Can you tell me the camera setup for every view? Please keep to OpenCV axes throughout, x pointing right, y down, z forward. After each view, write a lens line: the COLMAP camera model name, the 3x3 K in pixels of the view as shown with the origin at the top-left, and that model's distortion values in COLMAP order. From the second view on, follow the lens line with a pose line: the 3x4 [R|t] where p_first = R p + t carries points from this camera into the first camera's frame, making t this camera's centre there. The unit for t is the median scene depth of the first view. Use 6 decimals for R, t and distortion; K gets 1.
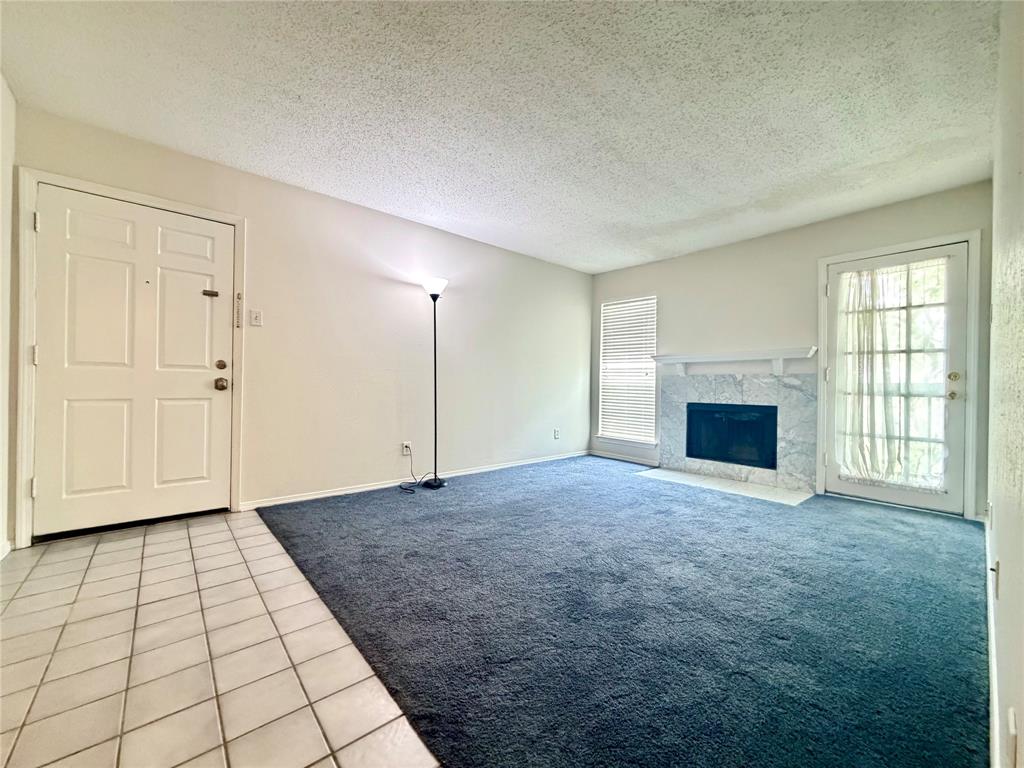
lens RADIAL K [[407.9, 0, 504.7], [0, 407.9, 384.9], [0, 0, 1]] dist [-0.000585, 0.000004]
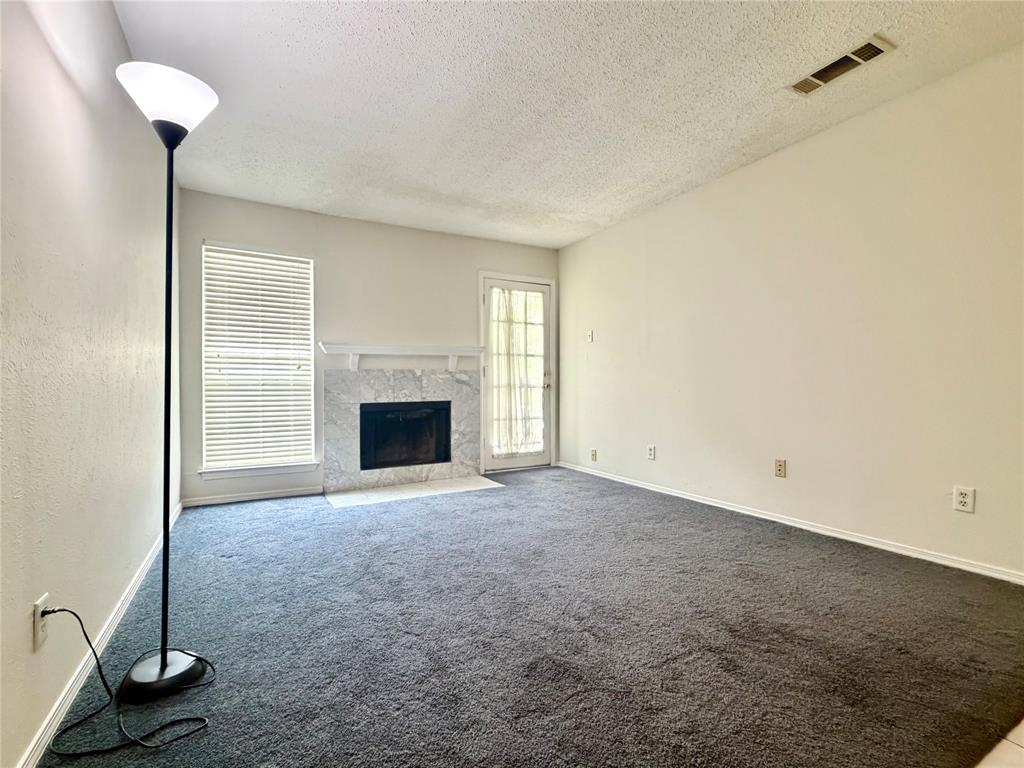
lens RADIAL K [[469.2, 0, 515.5], [0, 469.2, 386.4], [0, 0, 1]] dist [0.001137, 0.000582]
pose [[0.195047, -0.022283, 0.980541, -0.519329], [0.007949, 0.999745, 0.021138, -0.009962], [-0.980762, 0.003672, 0.195174, 0.654458]]
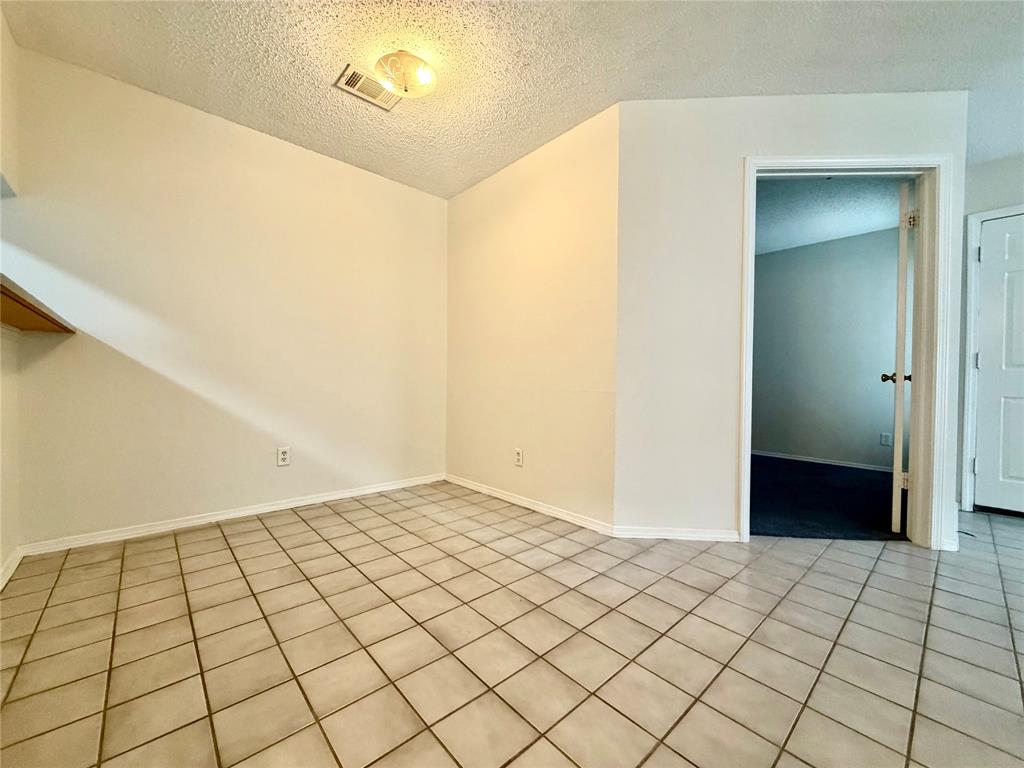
lens RADIAL K [[407.9, 0, 510.2], [0, 407.9, 381.1], [0, 0, 1]] dist [-0.000585, 0.000004]
pose [[0.024534, -0.006370, -0.999679, 0.043076], [-0.014593, 0.999871, -0.006729, 0.012790], [0.999592, 0.014753, 0.024438, -0.300054]]
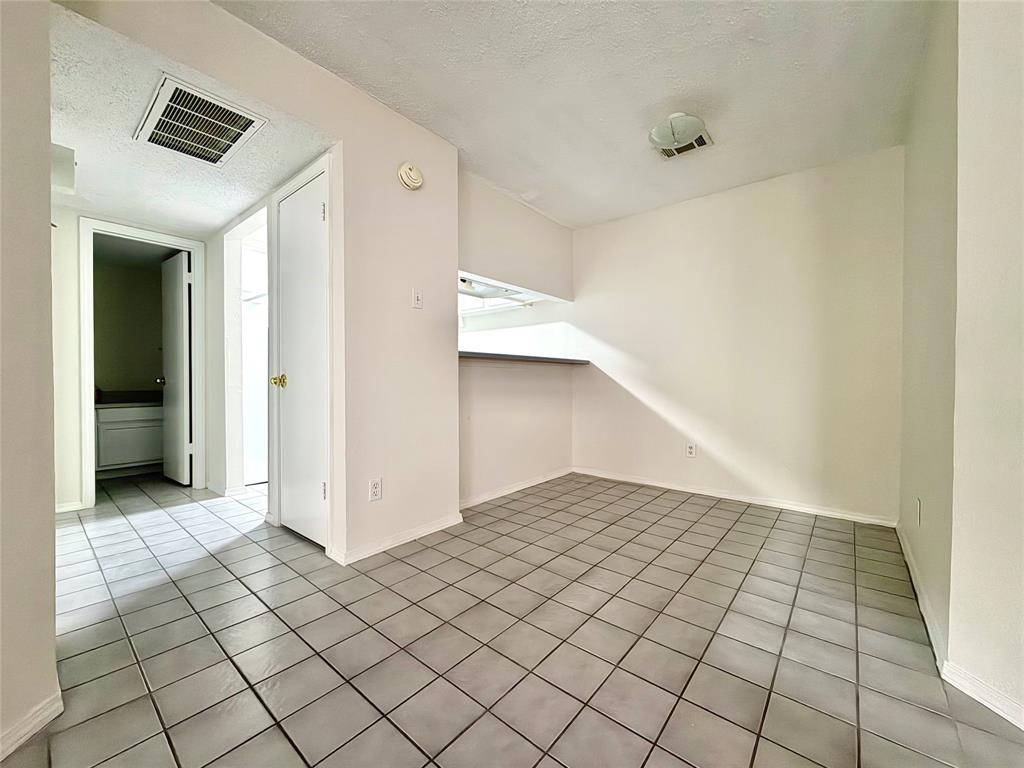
lens RADIAL K [[407.9, 0, 513.5], [0, 407.9, 383.2], [0, 0, 1]] dist [-0.000585, 0.000004]
pose [[-0.986162, -0.010334, -0.165464, -0.155106], [-0.012645, 0.999837, 0.012924, -0.011522], [0.165303, 0.014837, -0.986131, 0.173602]]
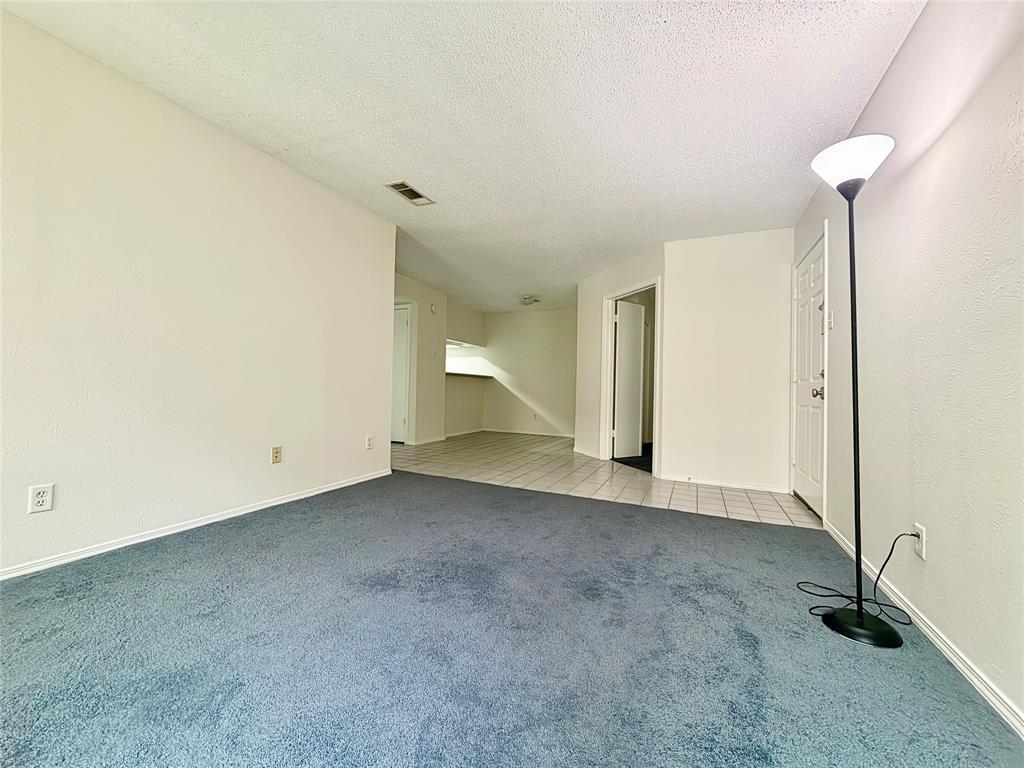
lens RADIAL K [[407.9, 0, 513.1], [0, 407.9, 386.0], [0, 0, 1]] dist [-0.000585, 0.000004]
pose [[-0.905128, -0.040651, -0.423190, 0.341579], [-0.039868, 0.999148, -0.010707, 0.015545], [0.423265, 0.007180, -0.905978, 1.279113]]
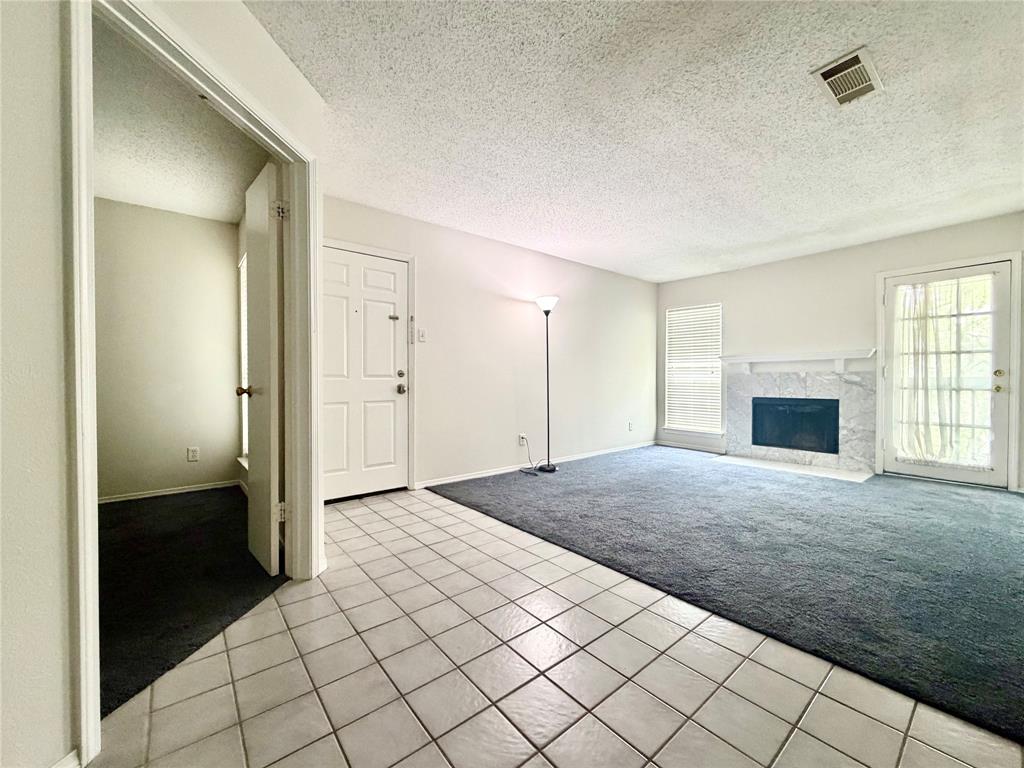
lens RADIAL K [[407.9, 0, 506.3], [0, 407.9, 385.1], [0, 0, 1]] dist [-0.000585, 0.000004]
pose [[0.999493, -0.015521, -0.027793, -0.267211], [0.015850, 0.999807, 0.011629, -0.018861], [0.027607, -0.012064, 0.999546, -0.203784]]
